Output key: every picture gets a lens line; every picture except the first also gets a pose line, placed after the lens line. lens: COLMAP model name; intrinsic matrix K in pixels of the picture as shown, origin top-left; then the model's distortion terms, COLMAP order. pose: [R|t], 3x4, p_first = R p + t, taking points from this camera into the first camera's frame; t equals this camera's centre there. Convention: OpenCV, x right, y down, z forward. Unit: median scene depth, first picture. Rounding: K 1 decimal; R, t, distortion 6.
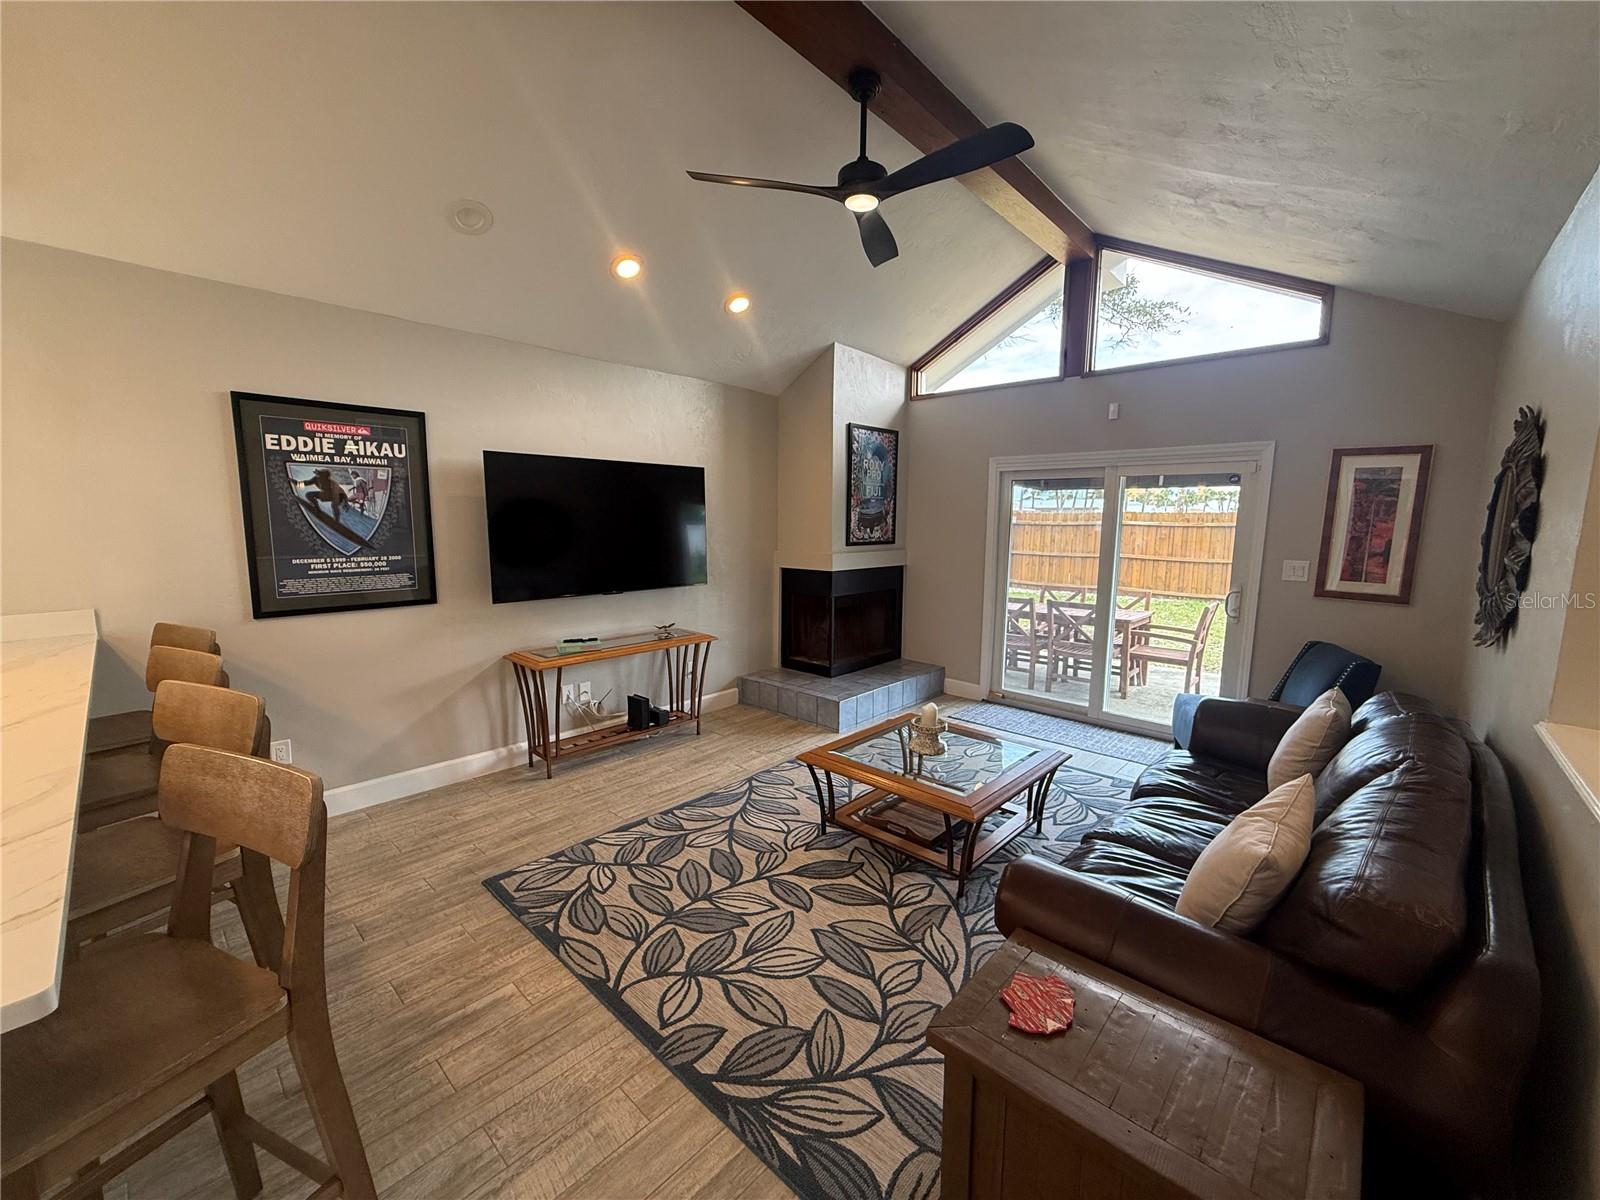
lens RADIAL K [[639.0, 0, 800.0], [0, 639.0, 600.0], [0, 0, 1]] dist [0.001281, -0.000339]
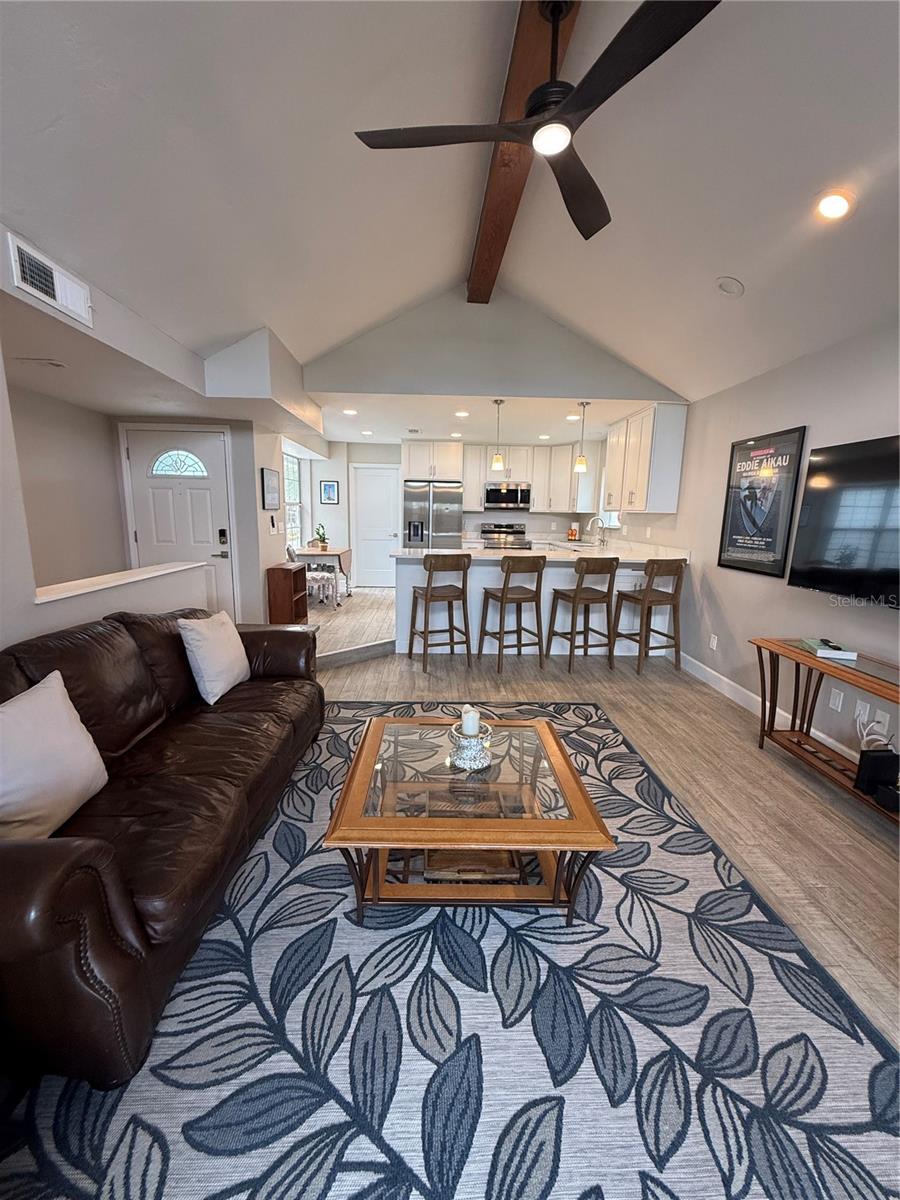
lens RADIAL K [[477.2, 0, 449.5], [0, 477.2, 598.6], [0, 0, 1]] dist [-0.000237, 0.000645]
pose [[-0.707723, 0.102583, -0.699003, 0.618563], [-0.120247, 0.957475, 0.262262, -0.136565], [0.696182, 0.269662, -0.665292, 1.281602]]
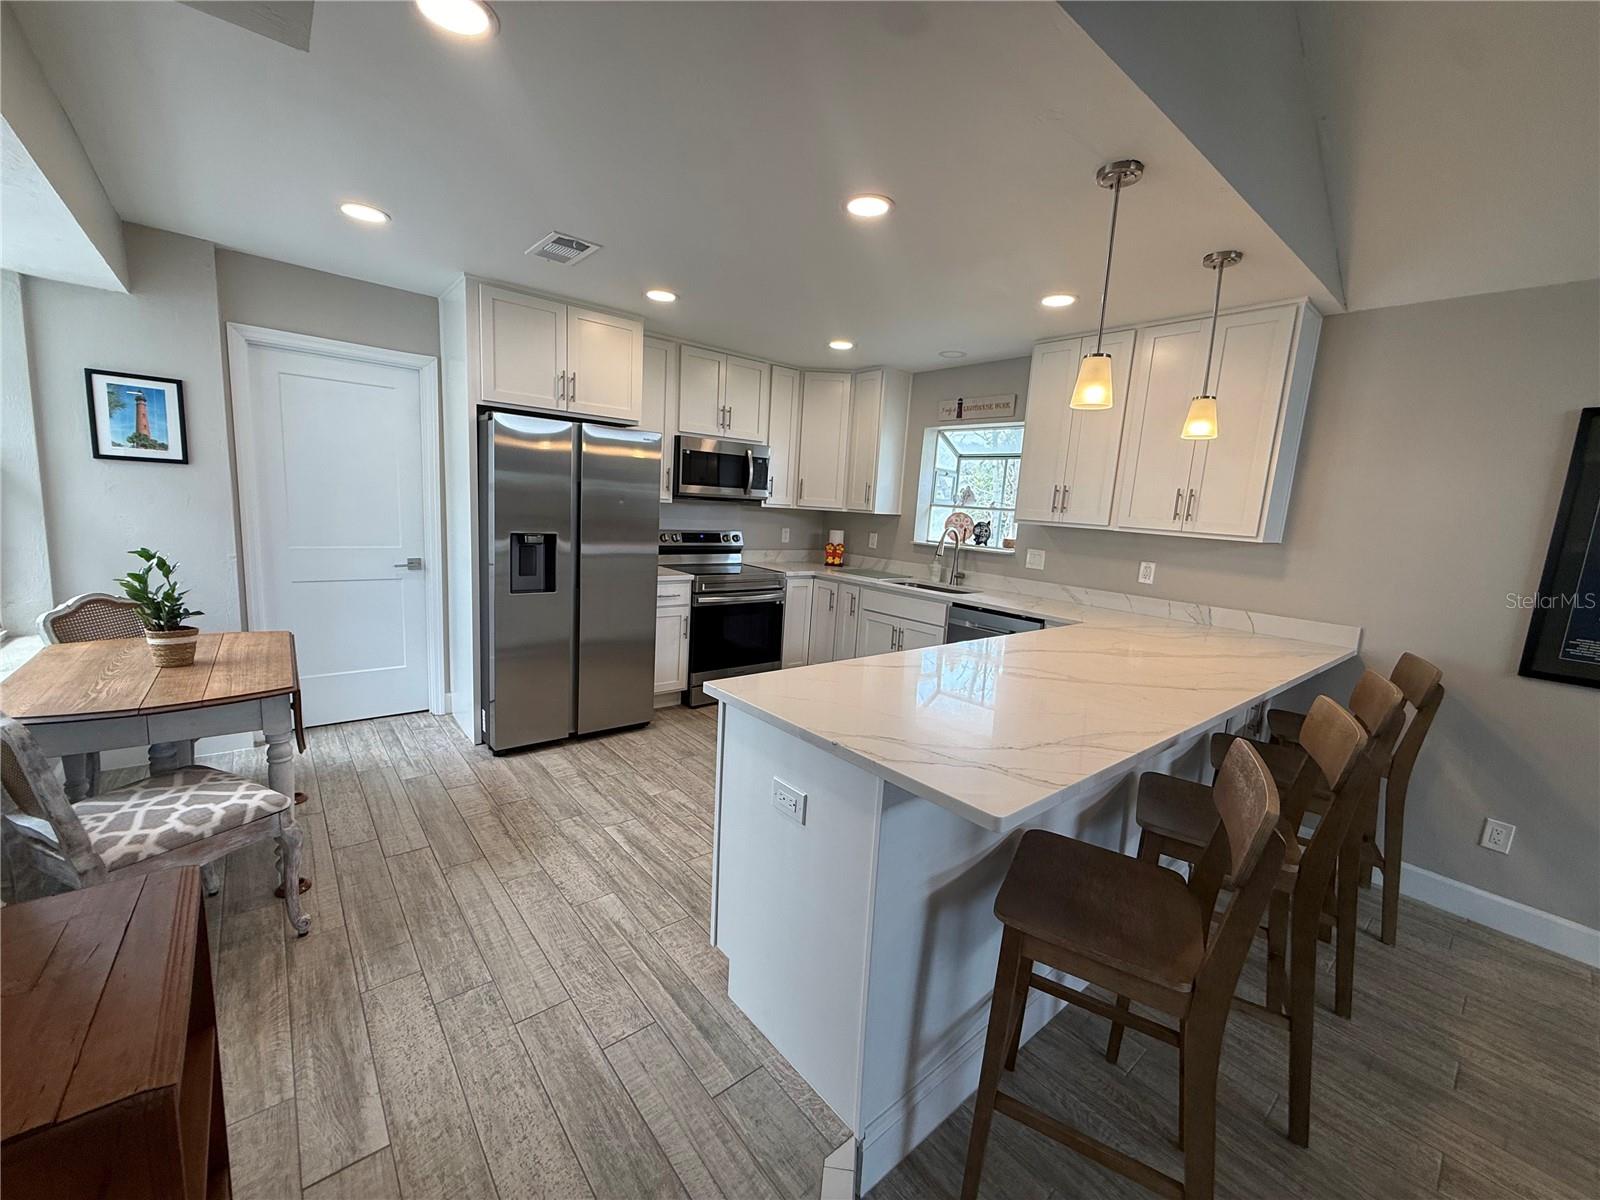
lens RADIAL K [[636.3, 0, 794.3], [0, 636.3, 602.8], [0, 0, 1]] dist [-0.000237, 0.000645]
pose [[-0.127945, 0.141801, -0.981592, 0.077300], [-0.192587, 0.967335, 0.164844, -0.015716], [0.972903, 0.210133, -0.096457, 0.109362]]
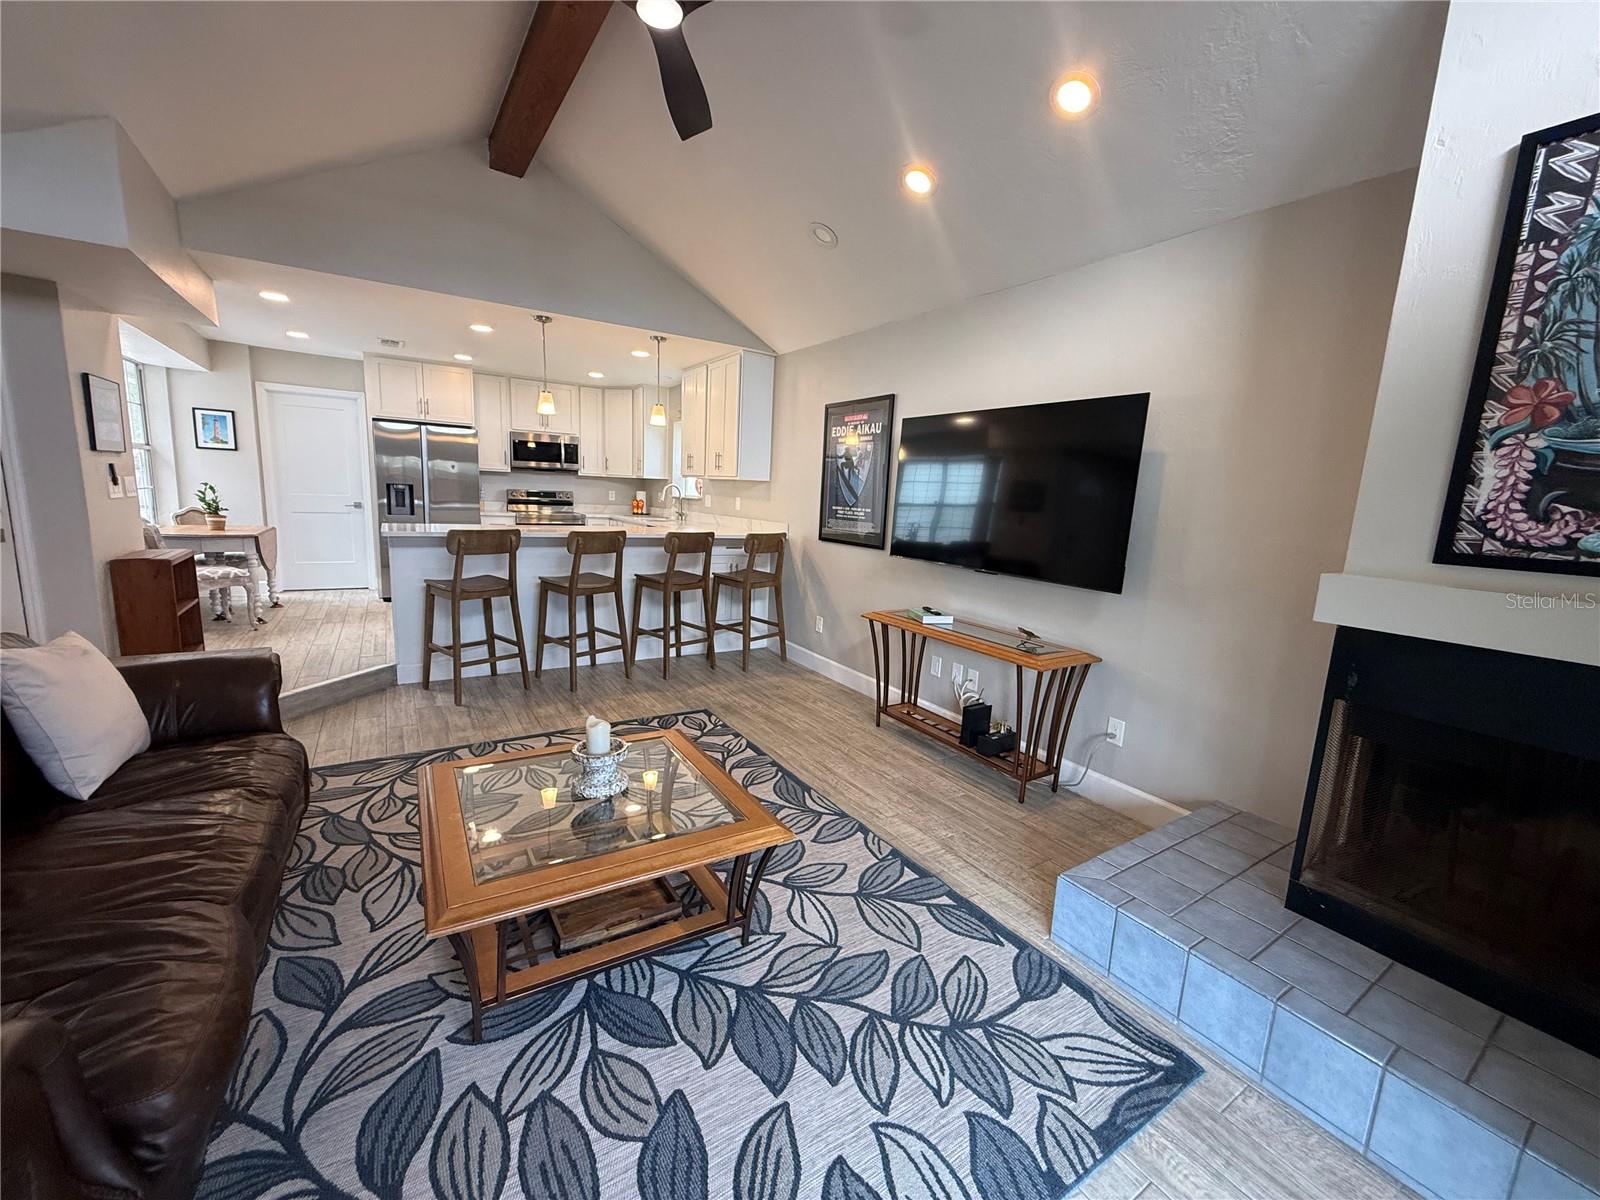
lens RADIAL K [[637.7, 0, 796.8], [0, 637.7, 599.9], [0, 0, 1]] dist [-0.000895, 0.000461]
pose [[-0.253646, 0.138192, -0.957375, 0.719617], [-0.177490, 0.966289, 0.186502, -0.110351], [0.950874, 0.217230, -0.220567, 1.230387]]
